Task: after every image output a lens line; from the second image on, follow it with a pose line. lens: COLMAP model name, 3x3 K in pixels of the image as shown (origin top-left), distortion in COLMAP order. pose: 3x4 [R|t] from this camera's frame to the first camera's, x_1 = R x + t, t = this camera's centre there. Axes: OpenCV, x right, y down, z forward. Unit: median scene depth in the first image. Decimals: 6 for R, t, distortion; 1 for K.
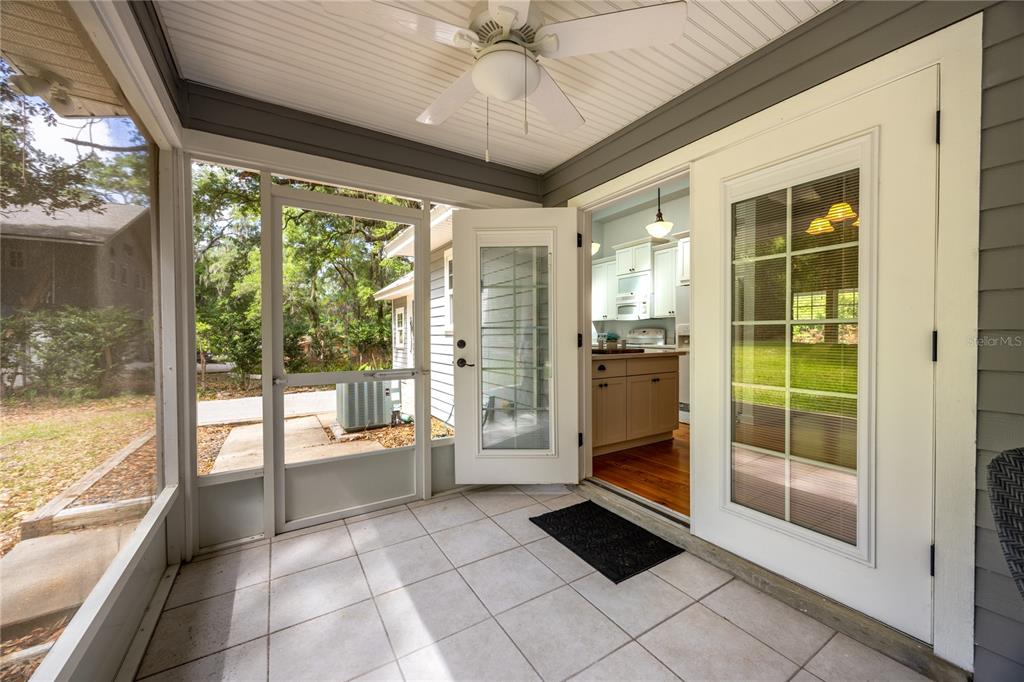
lens RADIAL K [[388.1, 0, 513.9], [0, 388.1, 340.4], [0, 0, 1]] dist [-0.000956, -0.000027]
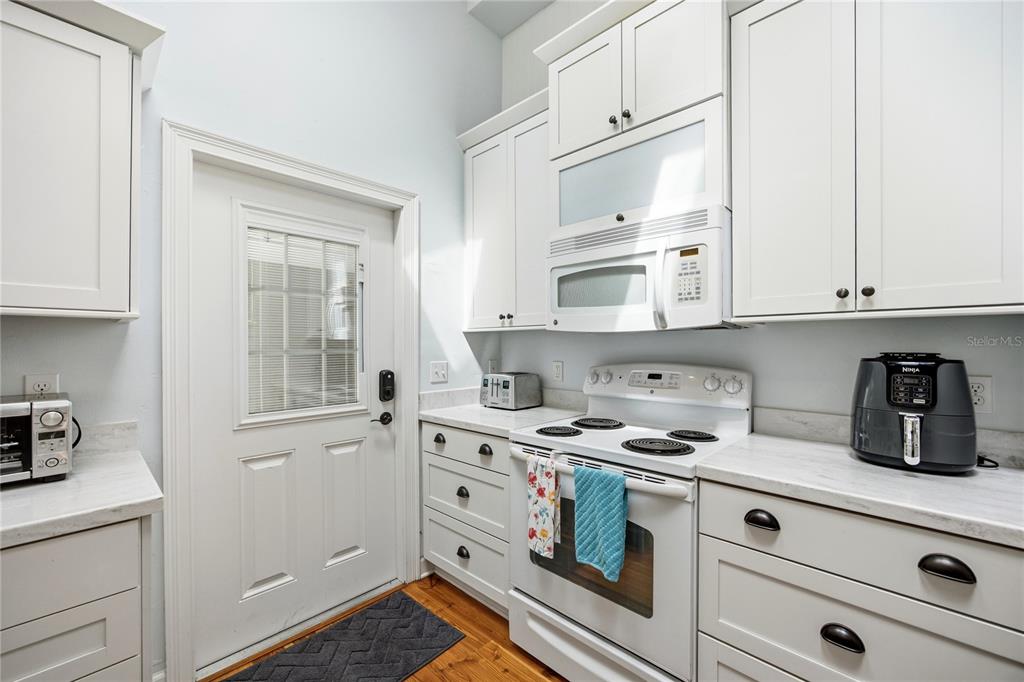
lens RADIAL K [[408.1, 0, 512.8], [0, 408.1, 342.3], [0, 0, 1]] dist [-0.000015, -0.000006]
pose [[0.966570, 0.007849, 0.256284, 0.166131], [-0.002695, 0.999787, -0.020454, -0.037606], [-0.256390, 0.019079, 0.966385, 0.724490]]
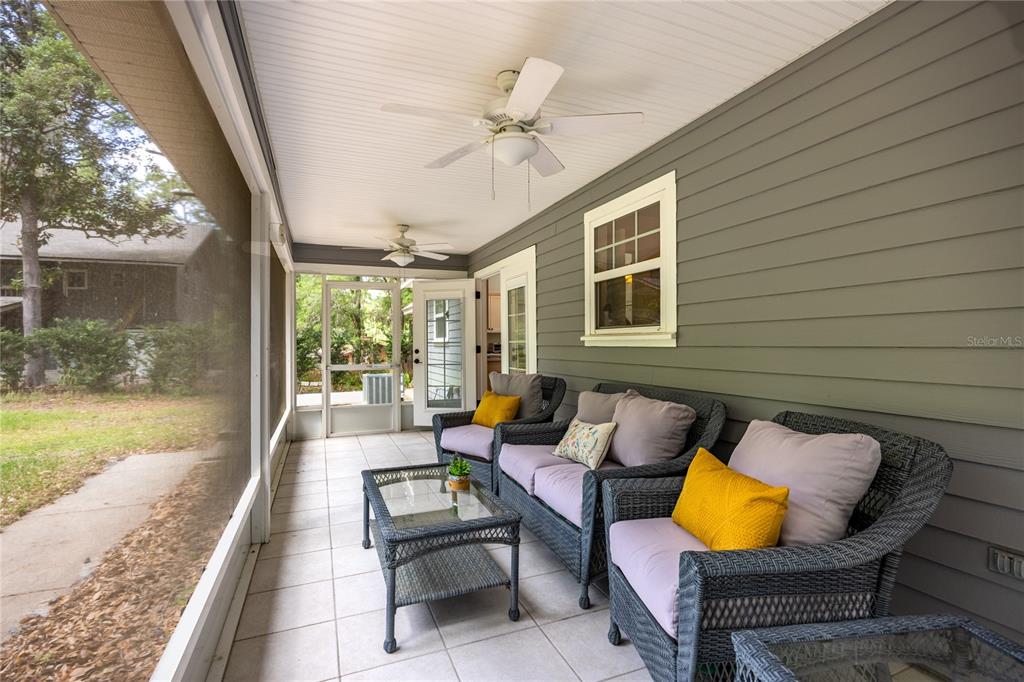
lens RADIAL K [[480.2, 0, 512.0], [0, 480.2, 341.0], [0, 0, 1]] dist [-0.001413, -0.000105]
pose [[0.985650, -0.000553, -0.168802, 0.626791], [-0.002771, 0.999807, -0.019453, 0.001832], [0.168780, 0.019641, 0.985458, -1.076000]]
